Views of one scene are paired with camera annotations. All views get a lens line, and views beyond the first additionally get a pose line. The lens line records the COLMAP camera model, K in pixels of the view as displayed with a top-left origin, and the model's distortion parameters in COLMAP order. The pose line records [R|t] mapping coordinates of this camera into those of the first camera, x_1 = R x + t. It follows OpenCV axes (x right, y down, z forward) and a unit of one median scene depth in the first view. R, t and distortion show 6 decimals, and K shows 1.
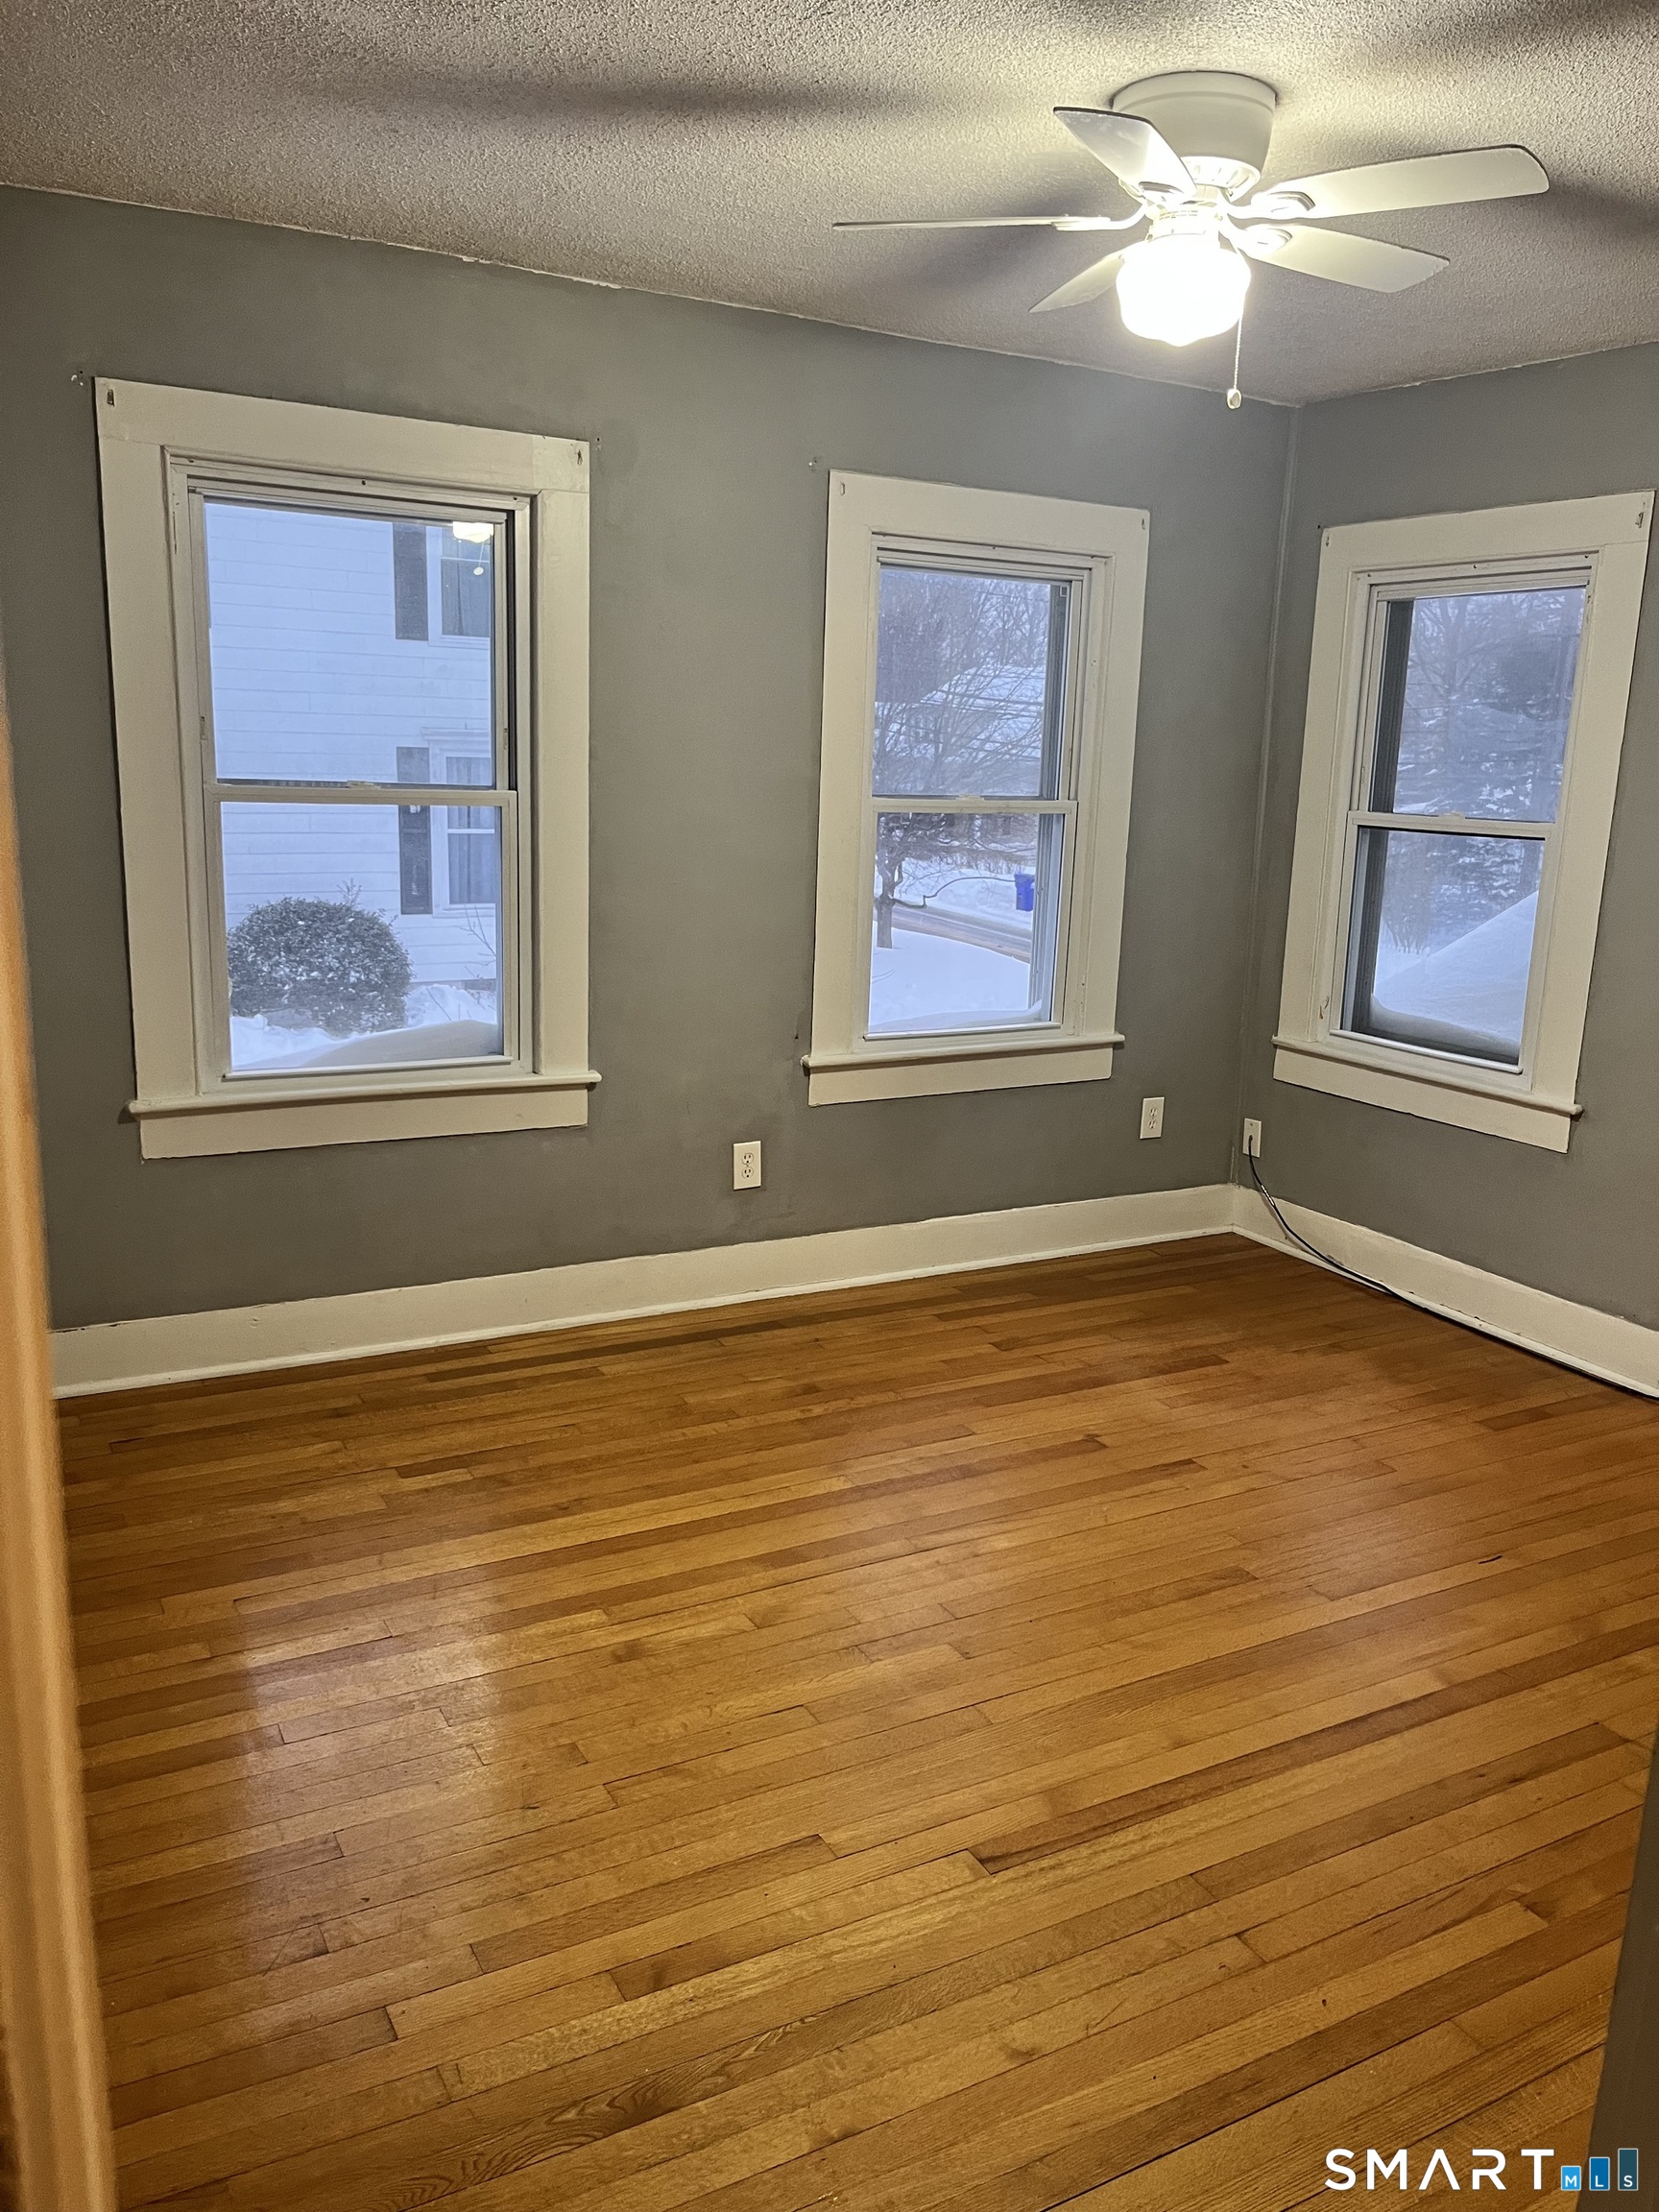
lens RADIAL K [[1674.0, 0, 827.3], [0, 1674.0, 1139.4], [0, 0, 1]] dist [0.054719, -0.069307]
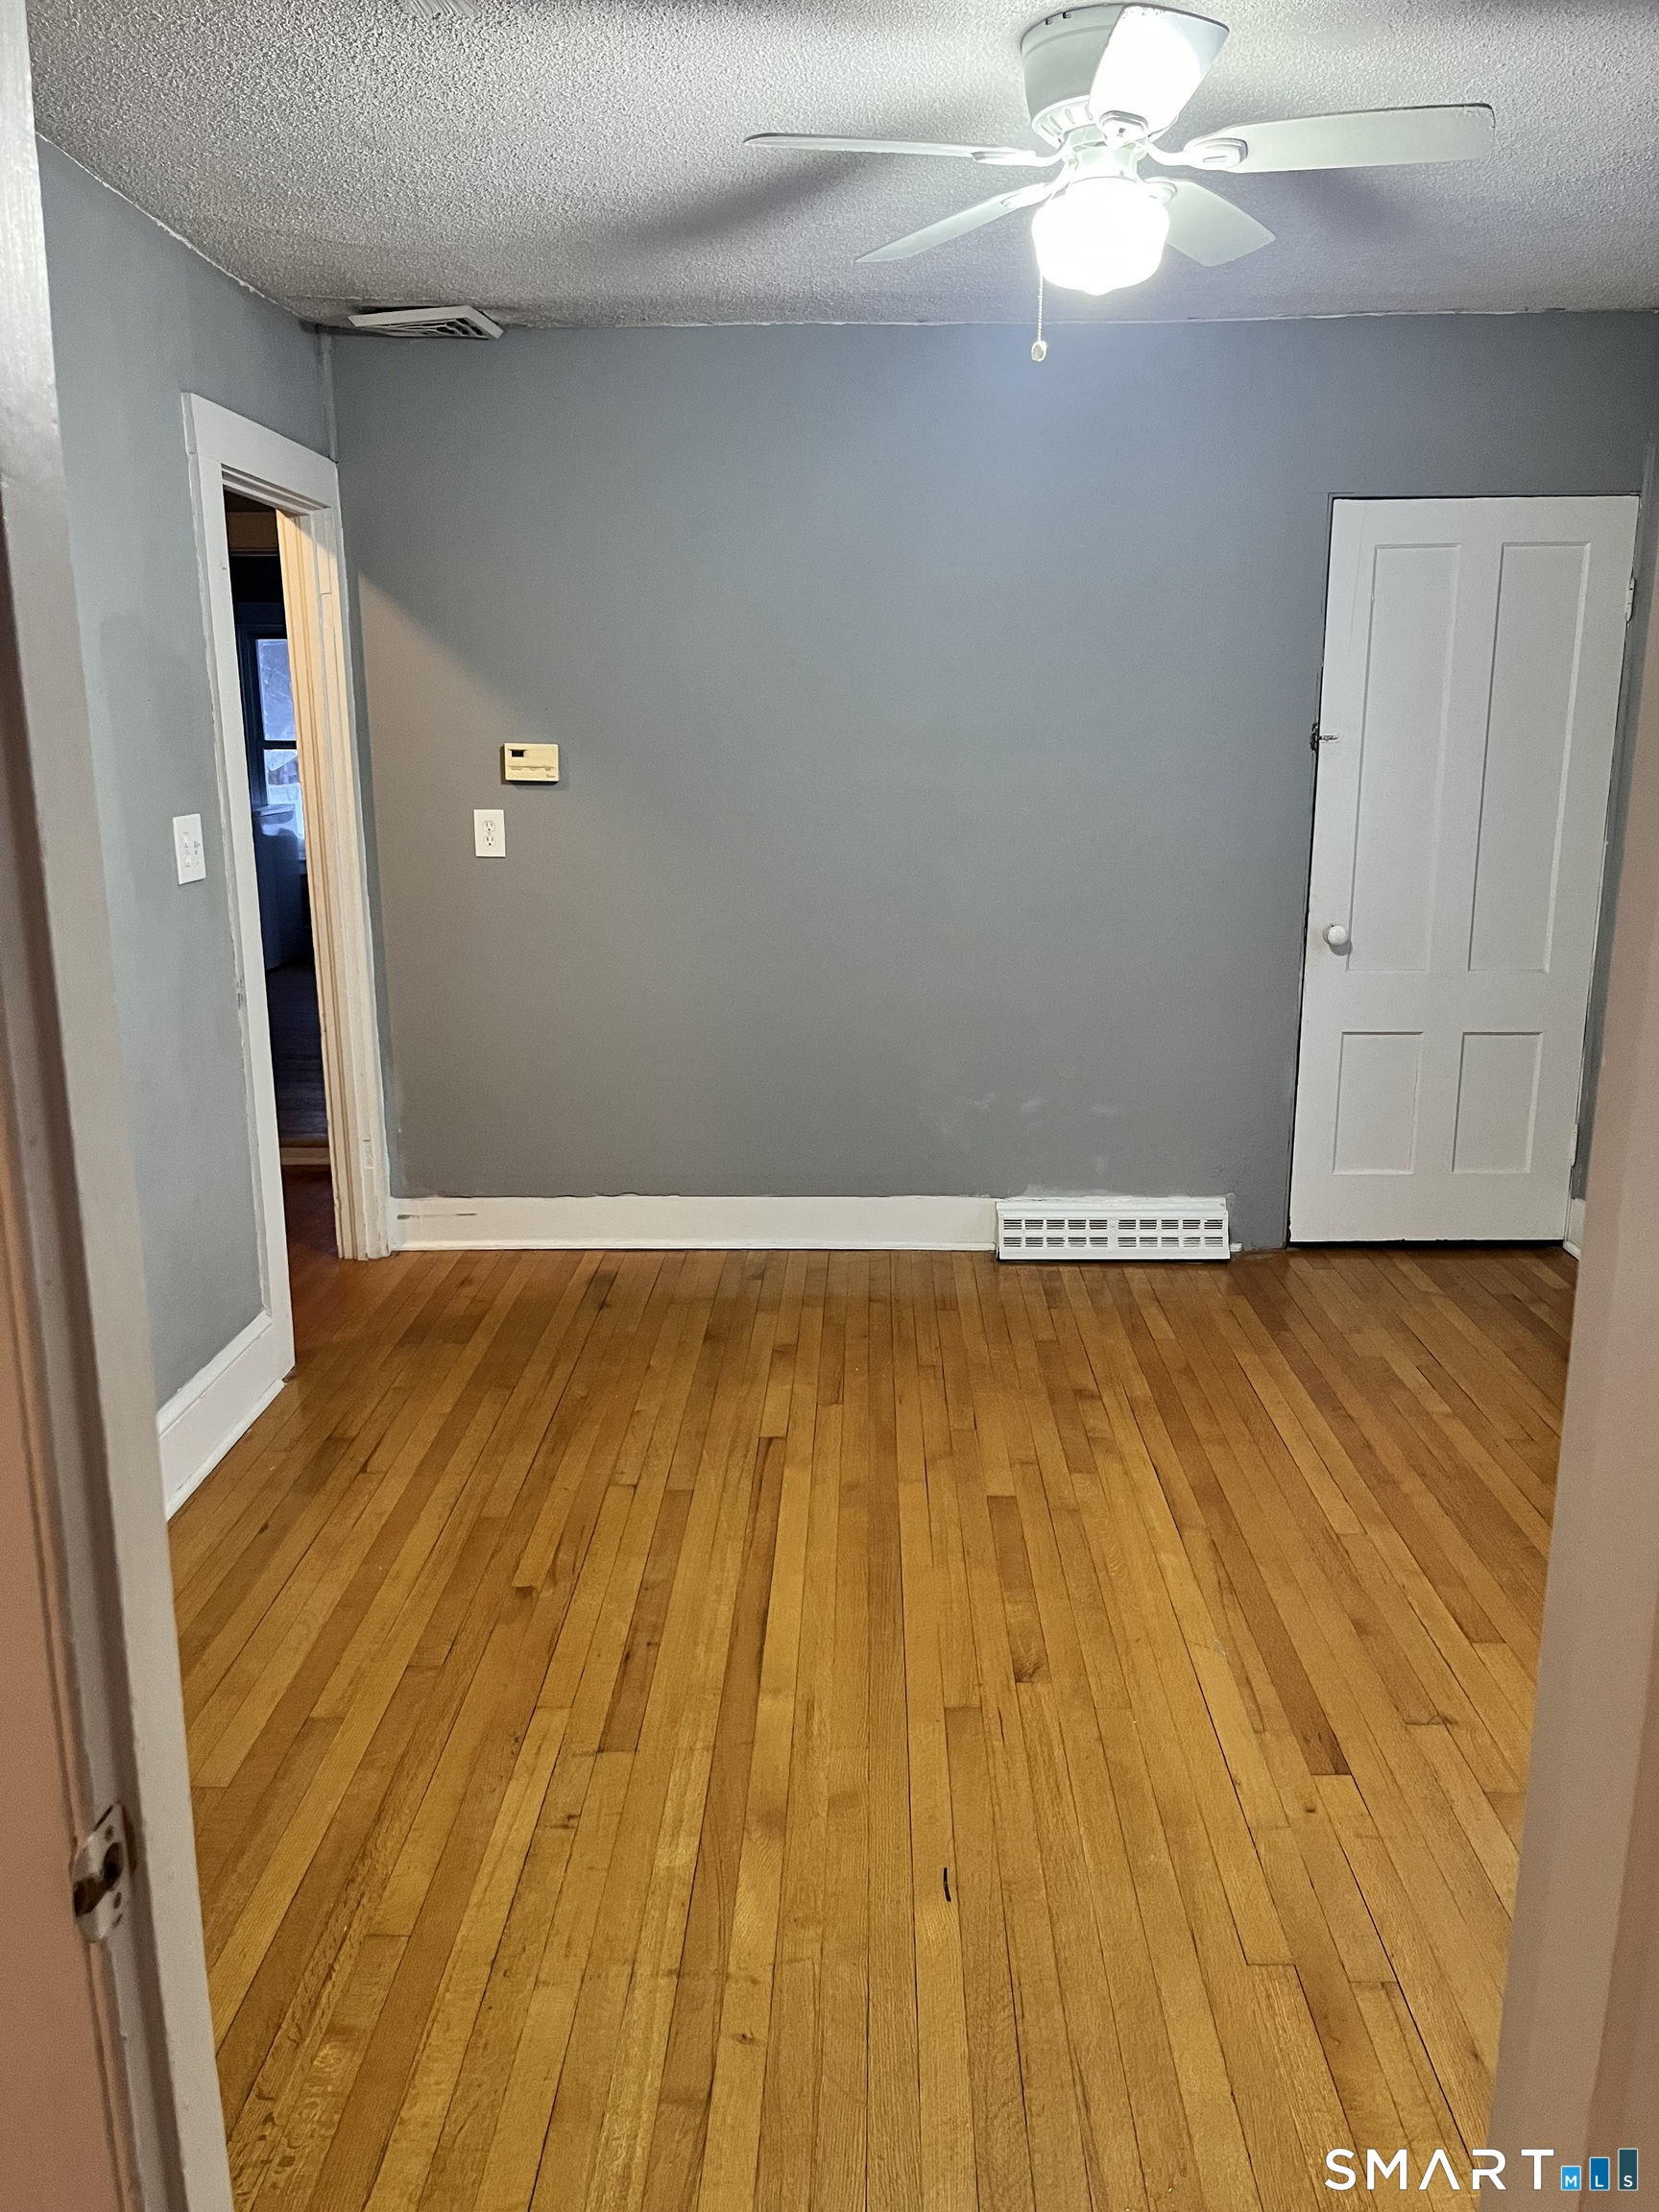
lens RADIAL K [[1674.0, 0, 827.3], [0, 1674.0, 1139.4], [0, 0, 1]] dist [0.054719, -0.069307]
pose [[-0.515240, 0.169538, -0.840110, 1.118425], [-0.213217, 0.924064, 0.317246, -0.278396], [0.830100, 0.342584, -0.439966, 1.378859]]
